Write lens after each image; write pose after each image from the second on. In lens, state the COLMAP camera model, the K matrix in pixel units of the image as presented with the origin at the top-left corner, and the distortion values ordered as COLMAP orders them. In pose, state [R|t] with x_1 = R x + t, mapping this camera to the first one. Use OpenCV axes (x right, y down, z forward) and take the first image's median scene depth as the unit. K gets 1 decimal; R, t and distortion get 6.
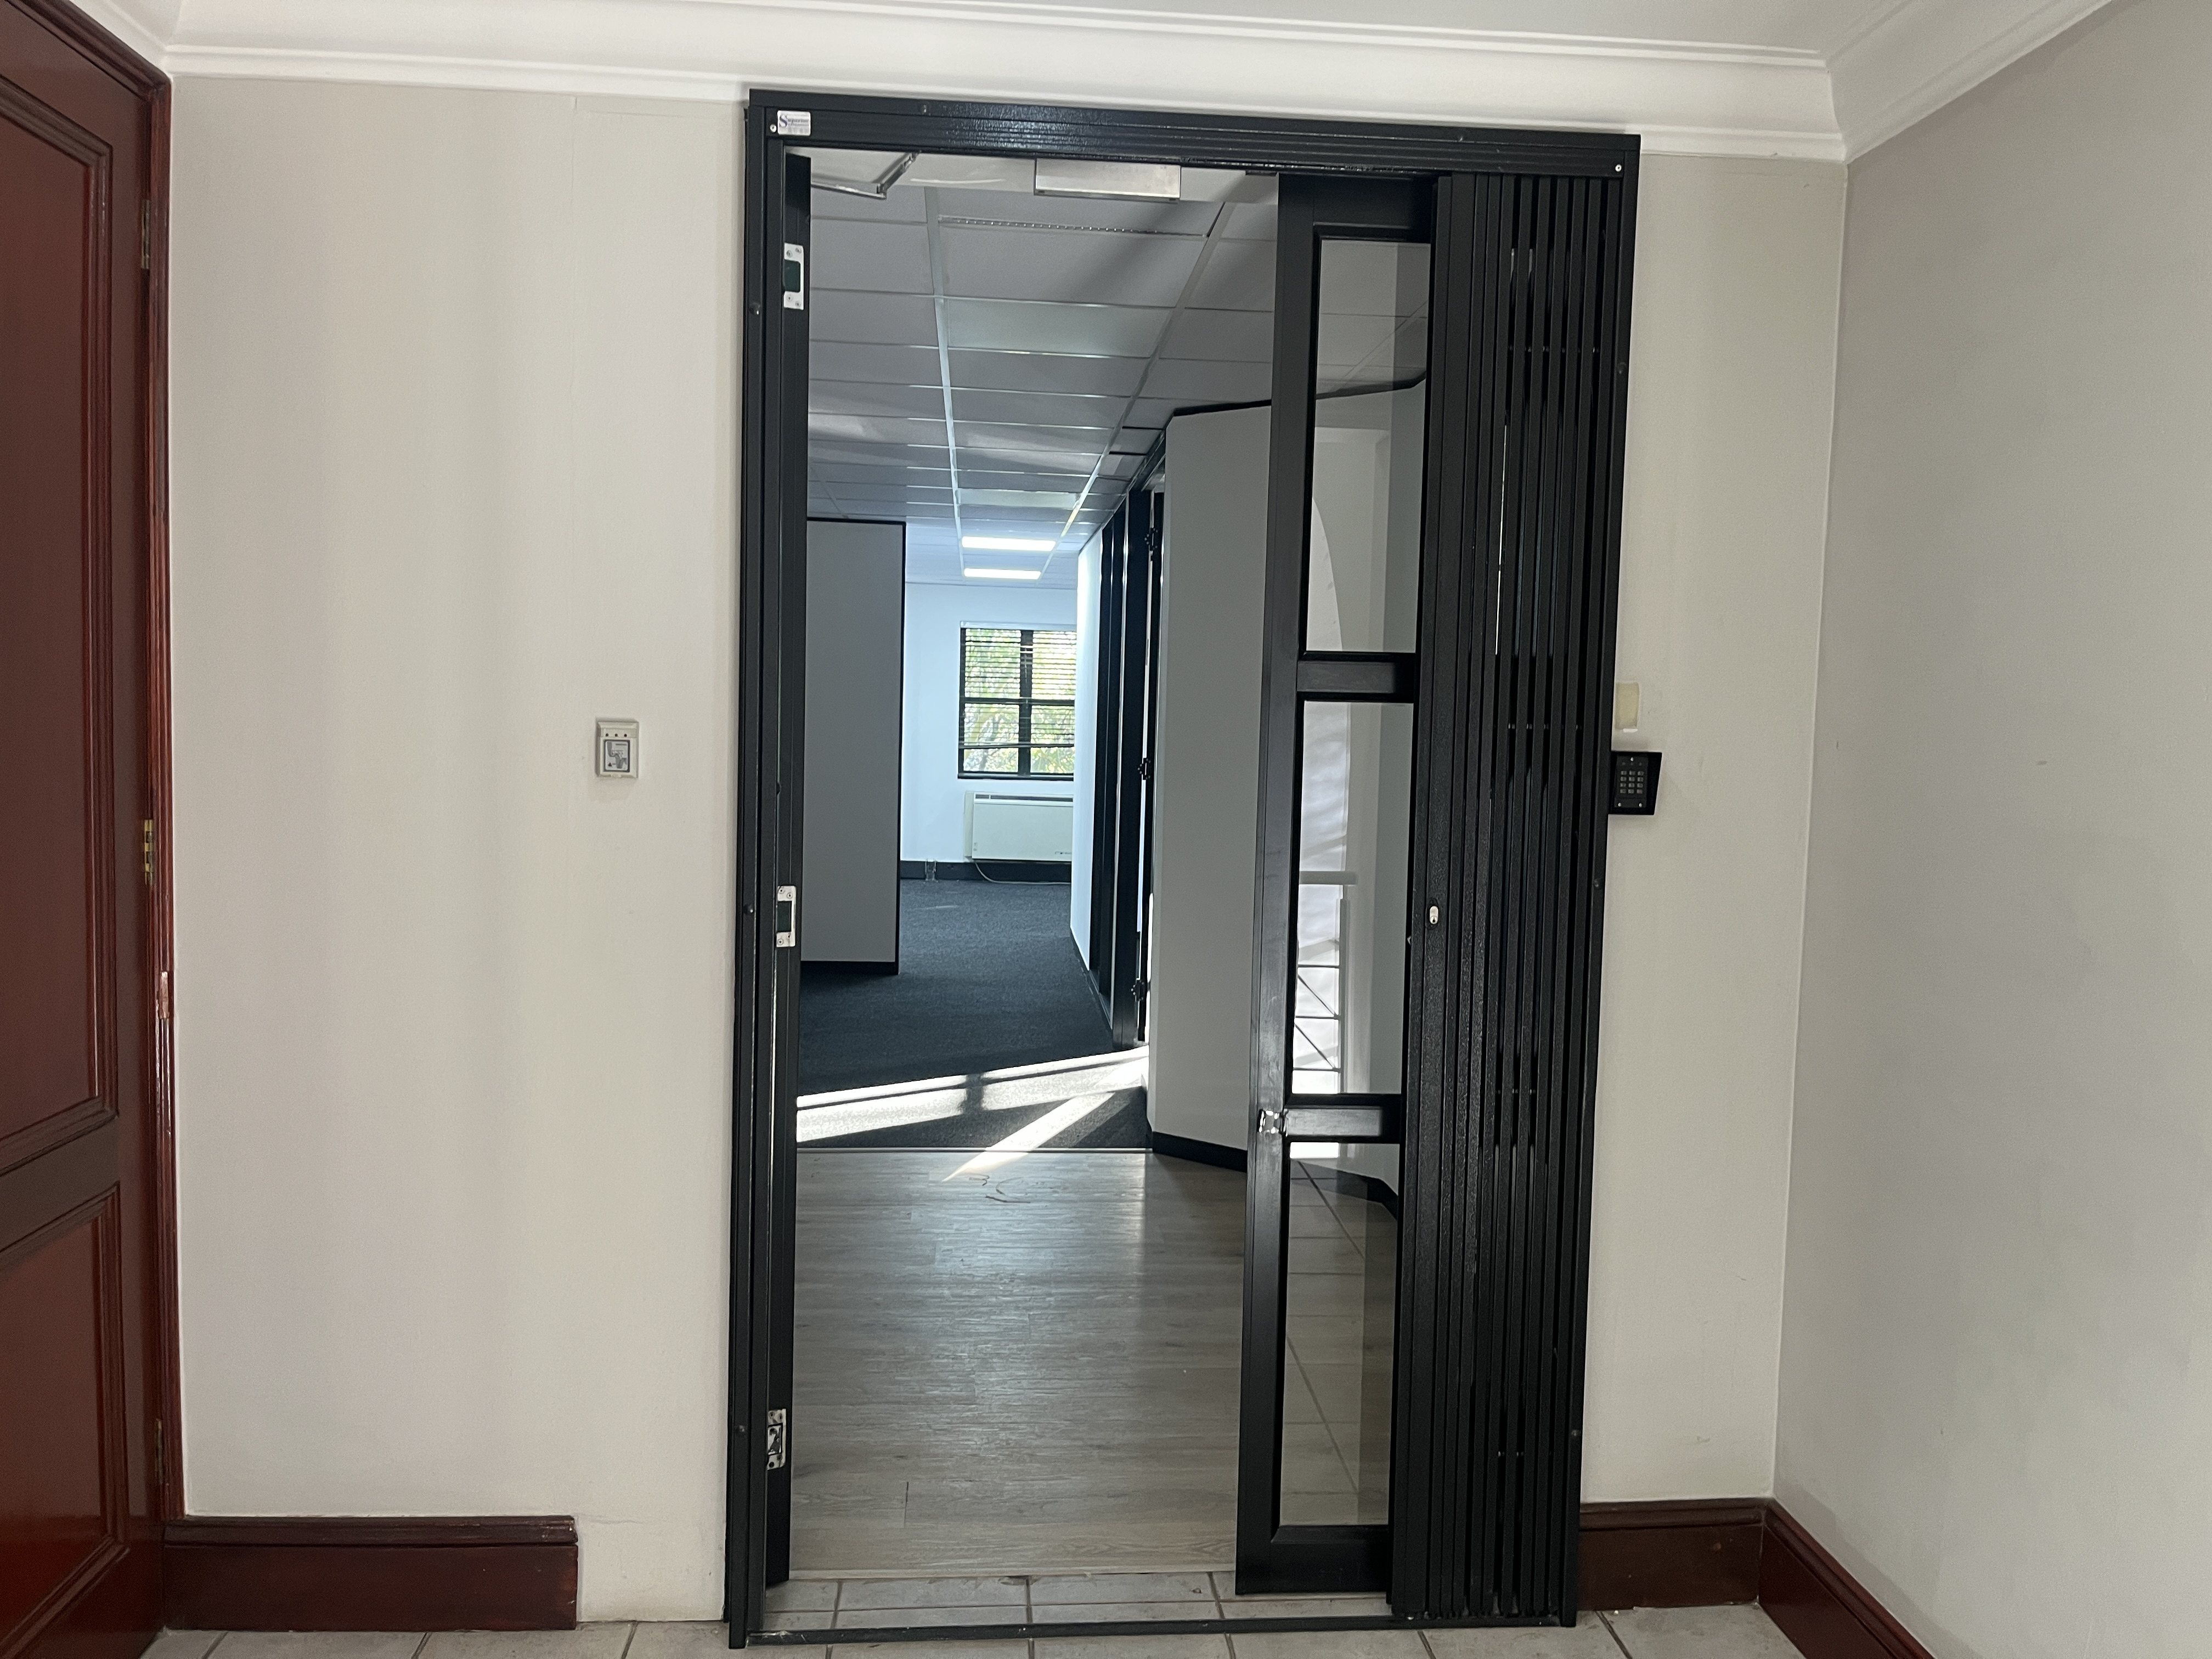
lens RADIAL K [[1680.9, 0, 1137.8], [0, 1680.9, 822.0], [0, 0, 1]] dist [0.069756, -0.085297]
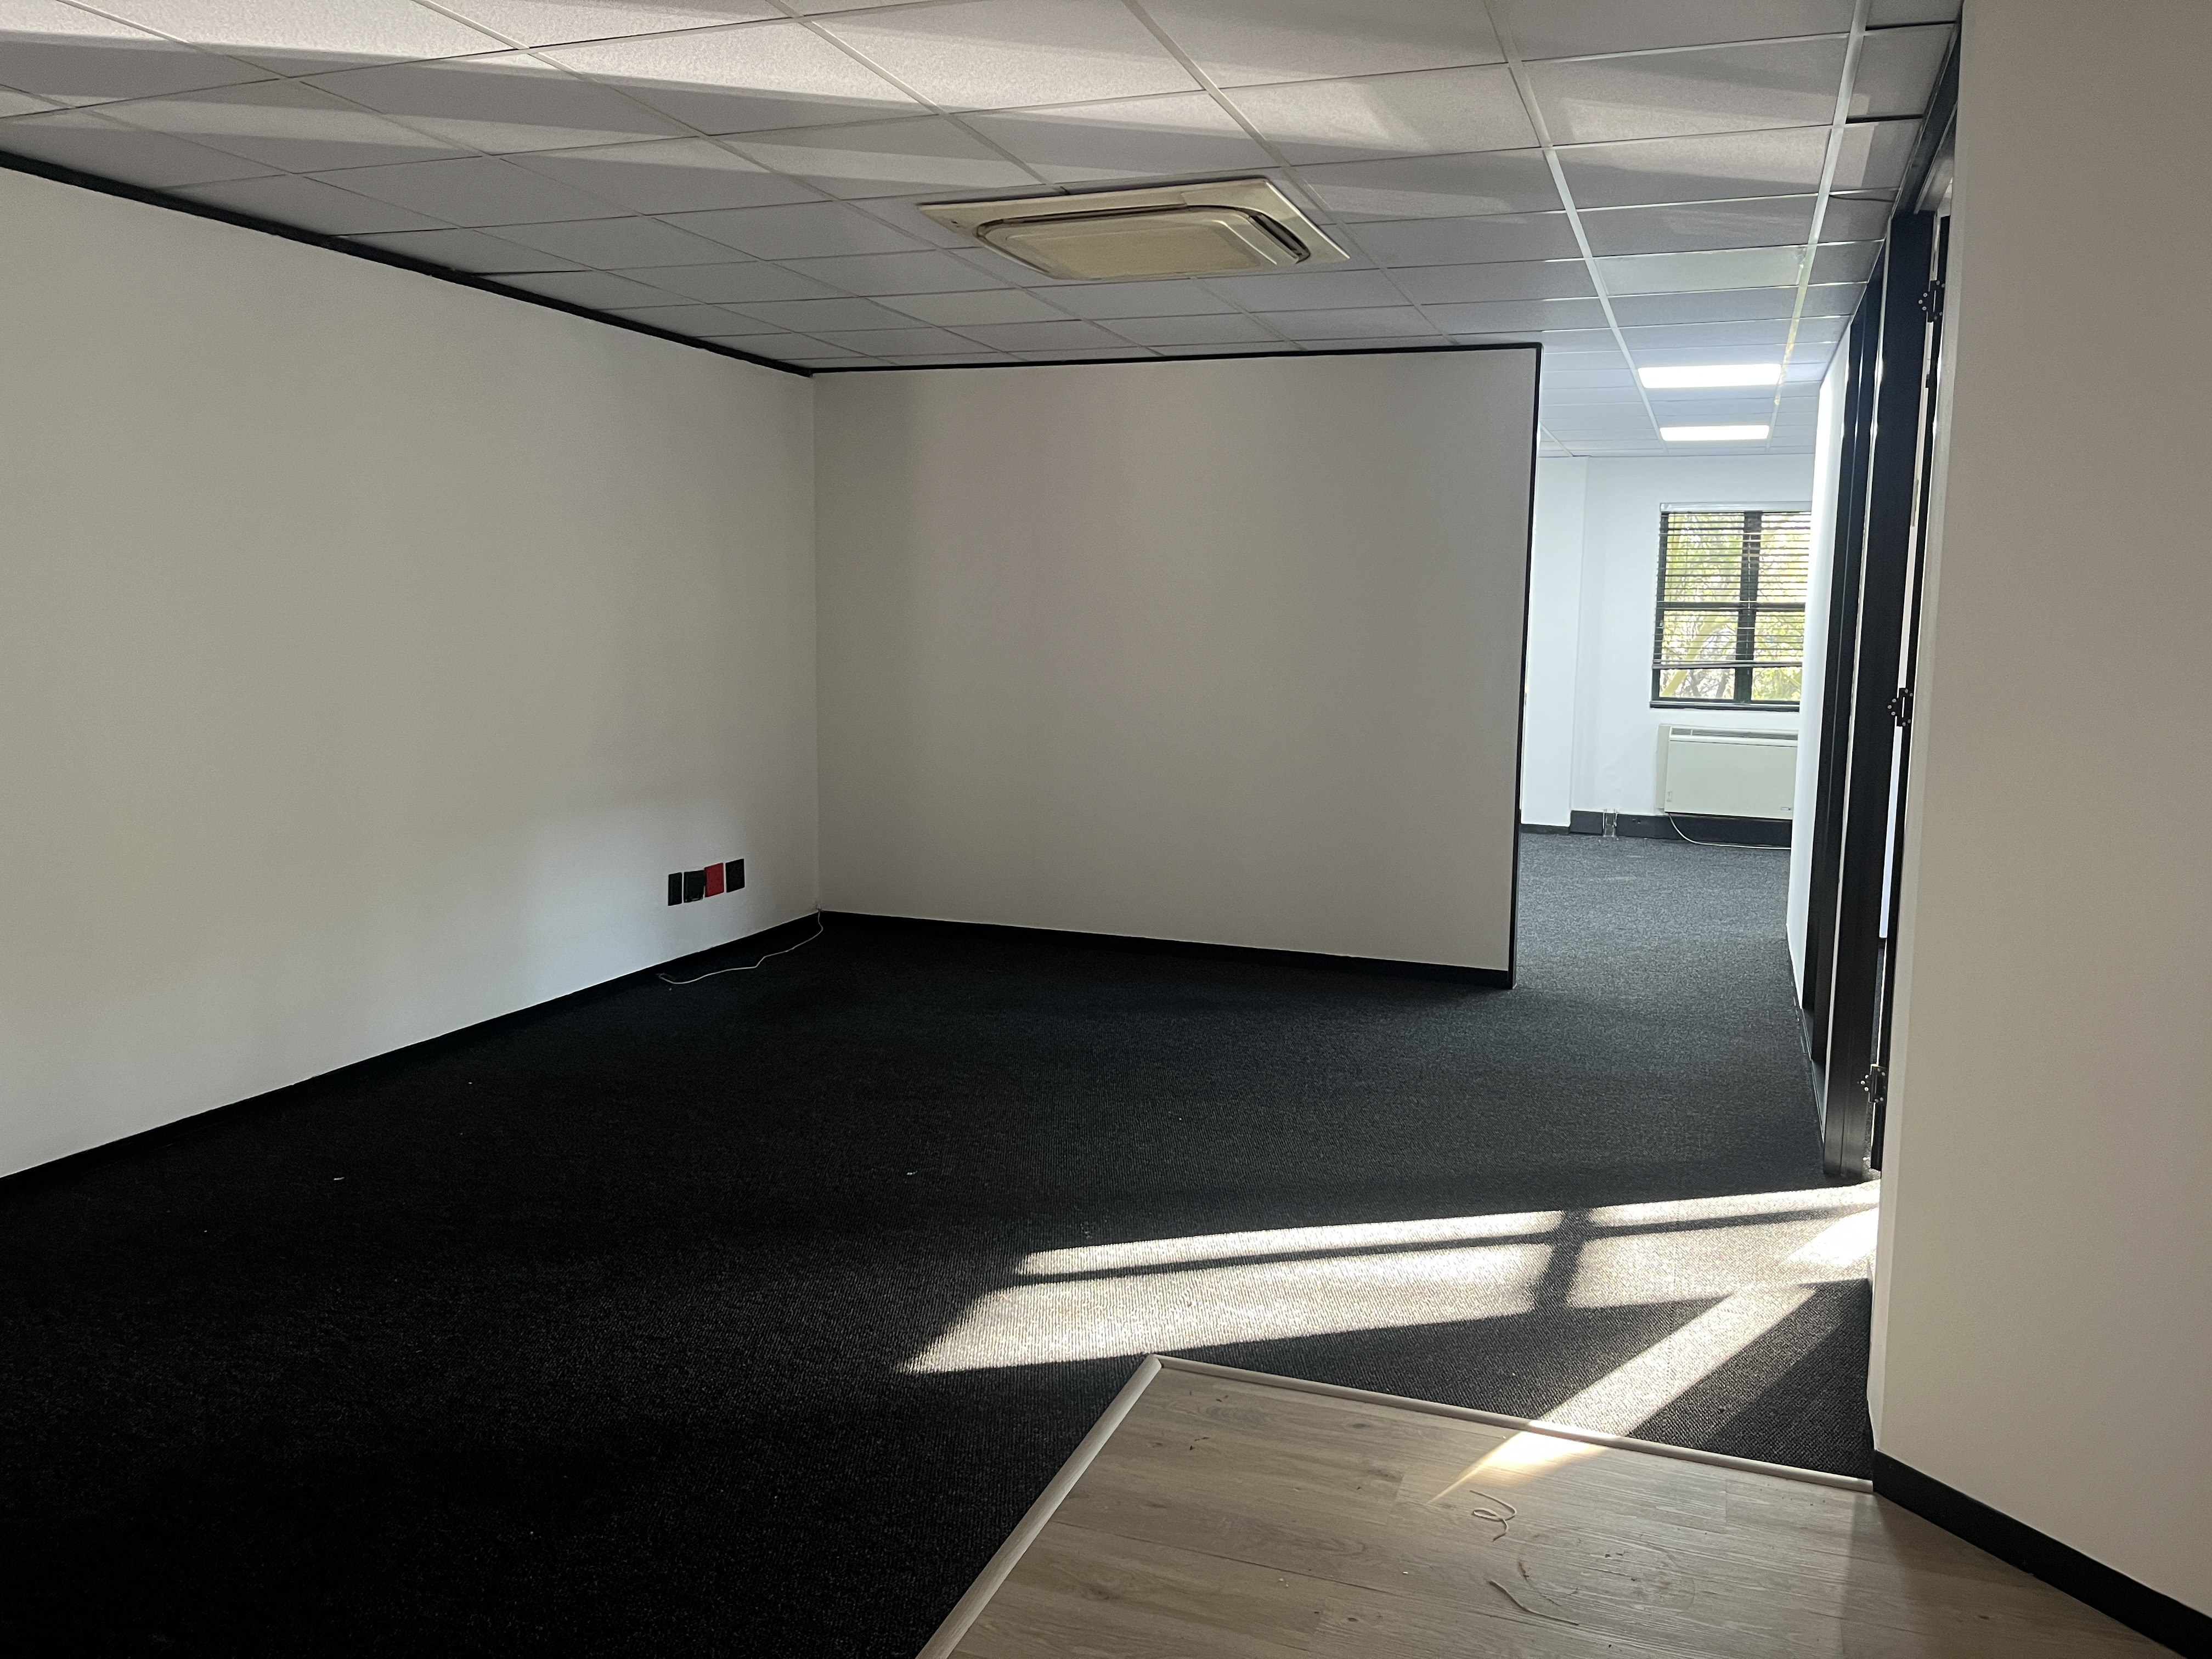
lens RADIAL K [[1680.9, 0, 1137.8], [0, 1680.9, 822.0], [0, 0, 1]] dist [0.069756, -0.085297]
pose [[0.908386, 0.035166, -0.416652, 0.008303], [-0.015426, 0.998597, 0.050652, -0.013095], [0.417848, -0.039584, 0.907654, 0.272536]]
